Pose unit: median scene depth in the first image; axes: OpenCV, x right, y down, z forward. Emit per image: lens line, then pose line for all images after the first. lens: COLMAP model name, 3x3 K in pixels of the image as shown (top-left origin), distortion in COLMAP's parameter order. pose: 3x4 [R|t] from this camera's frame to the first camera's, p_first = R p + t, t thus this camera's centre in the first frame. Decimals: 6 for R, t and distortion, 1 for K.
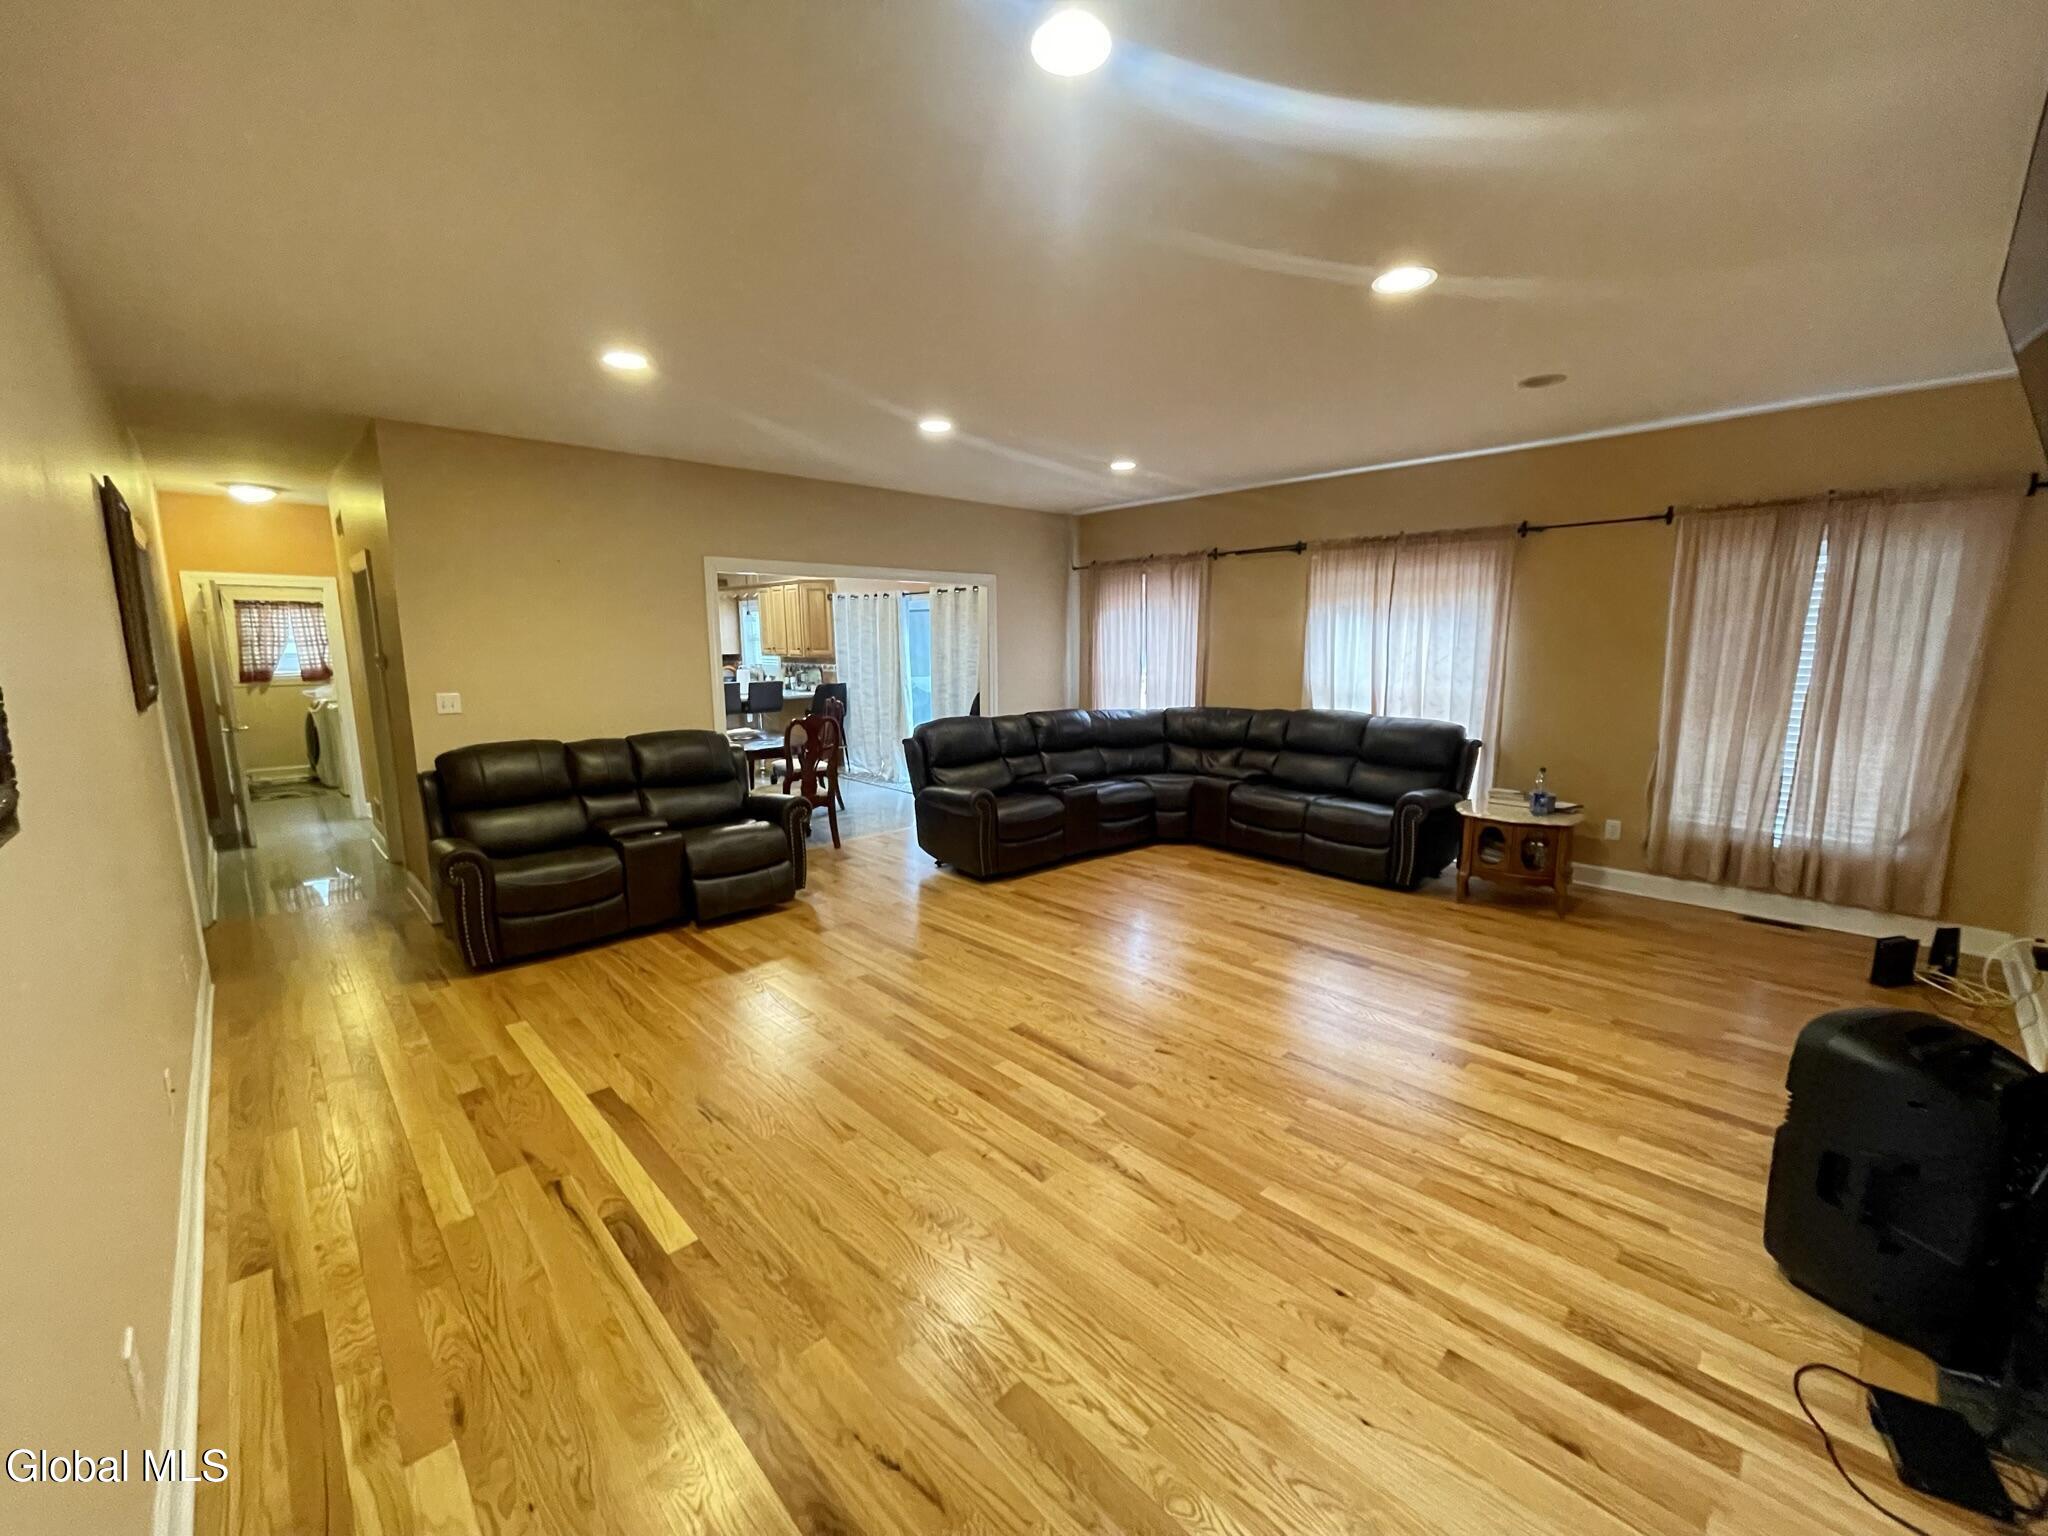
lens RADIAL K [[821.7, 0, 1020.4], [0, 821.7, 770.0], [0, 0, 1]] dist [0.000183, 0.000286]
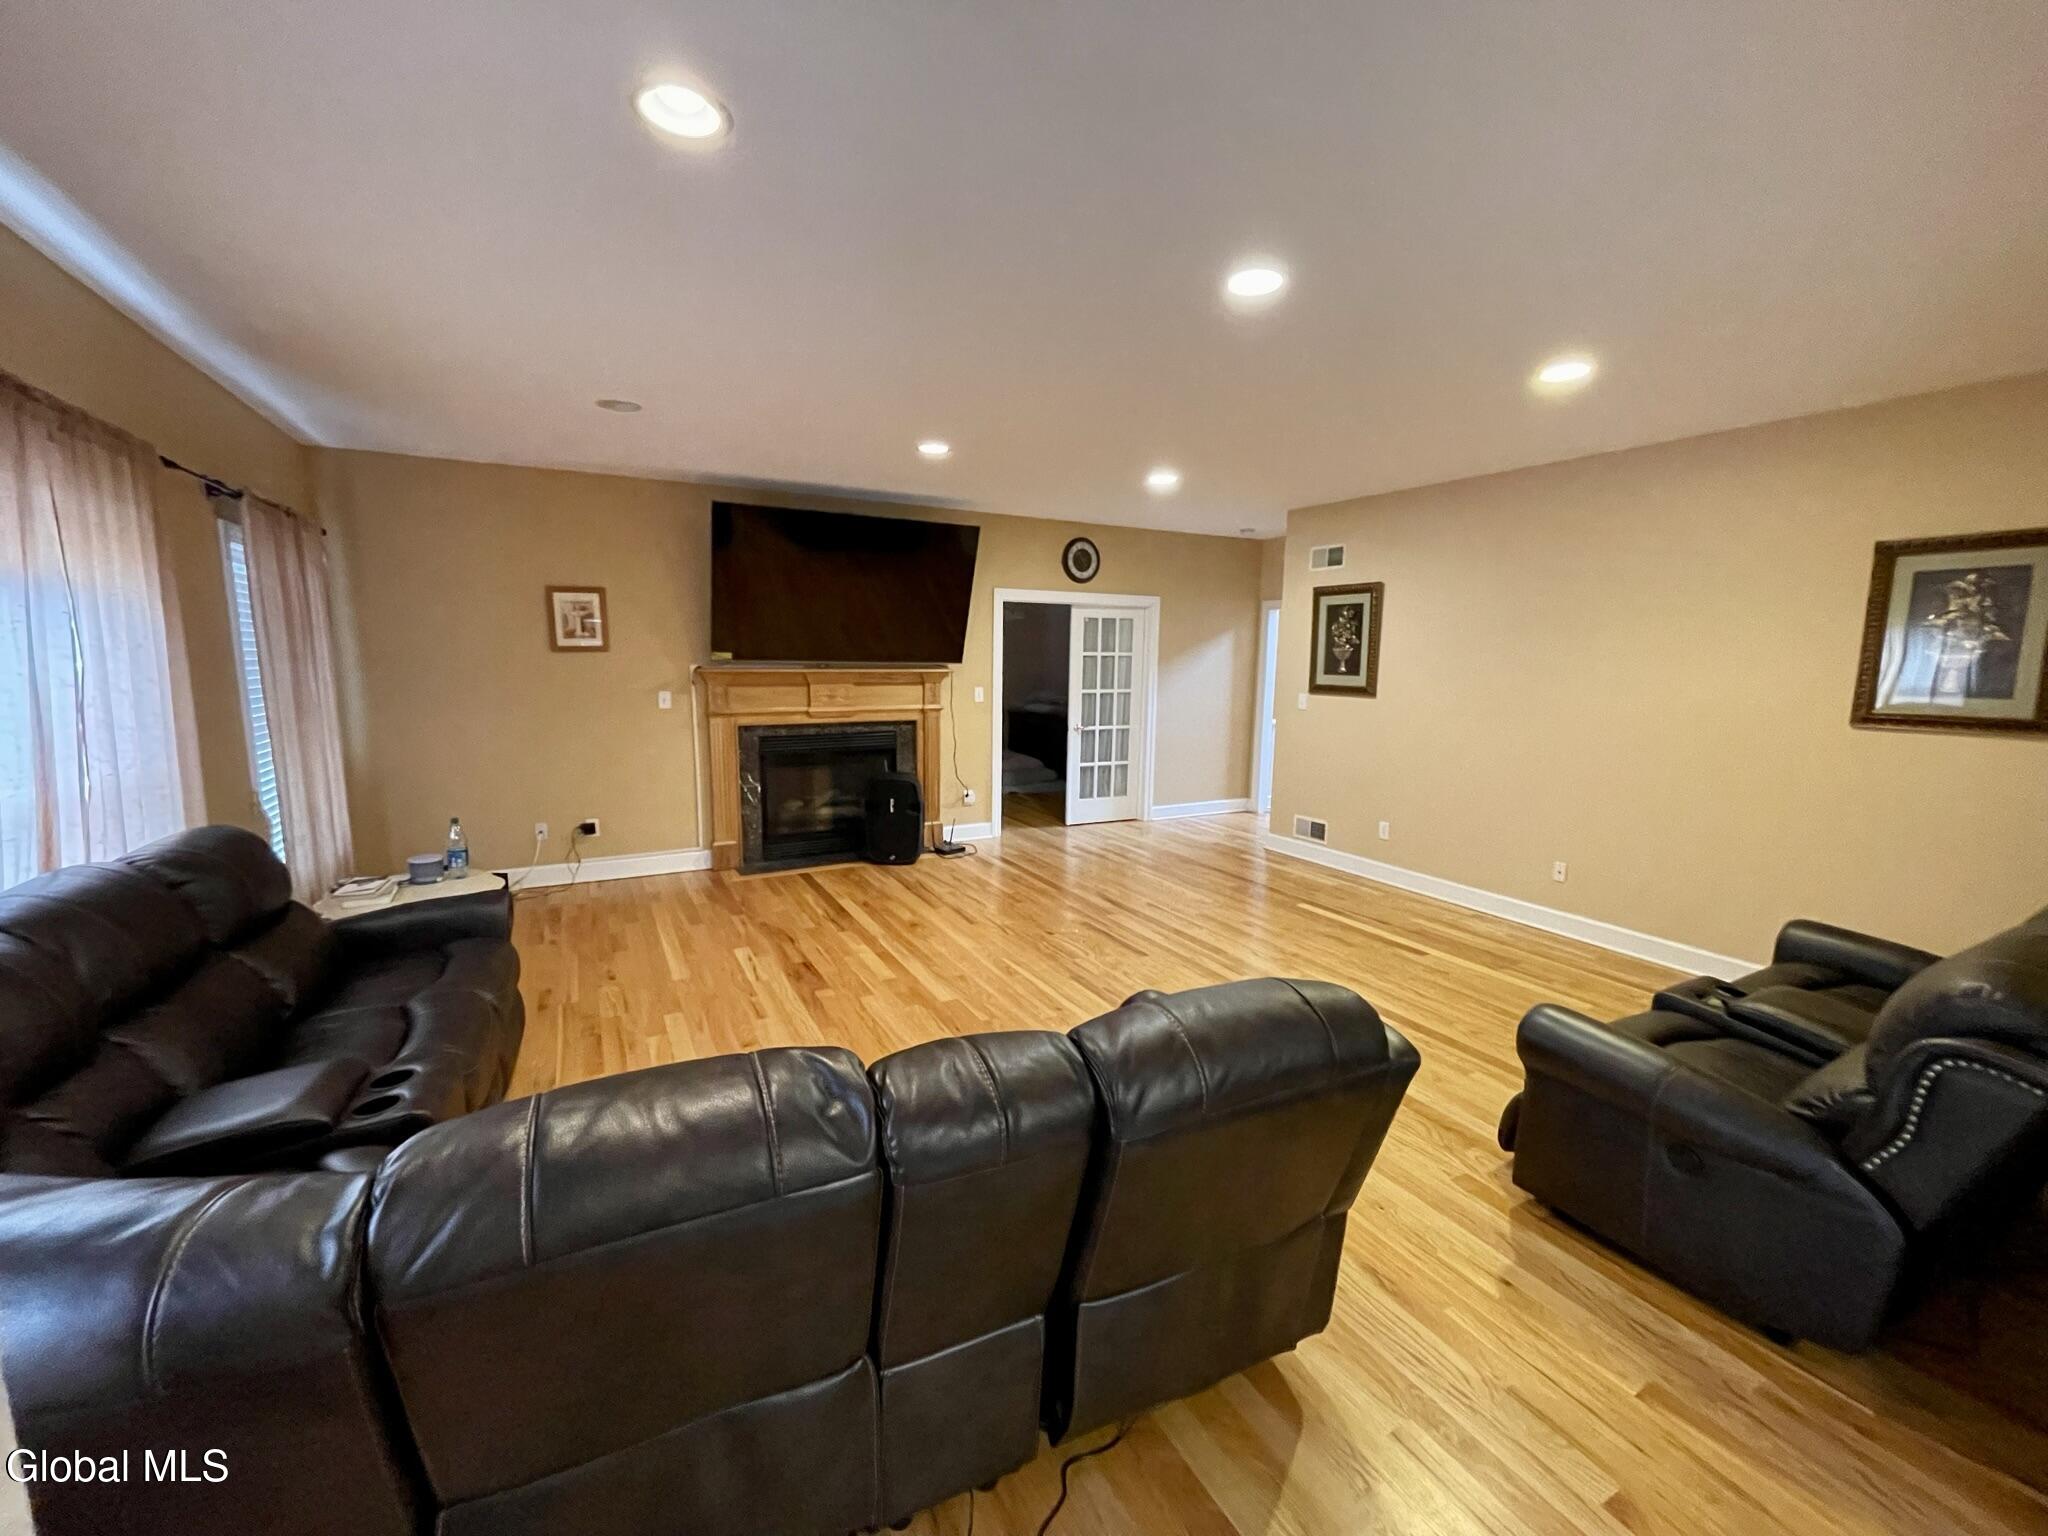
lens RADIAL K [[821.7, 0, 1024.0], [0, 821.7, 766.2], [0, 0, 1]] dist [0.000183, 0.000286]
pose [[-0.962354, -0.046926, 0.267719, -0.161864], [0.035392, 0.954963, 0.294608, -0.378058], [-0.269487, 0.292992, -0.917351, 2.202345]]
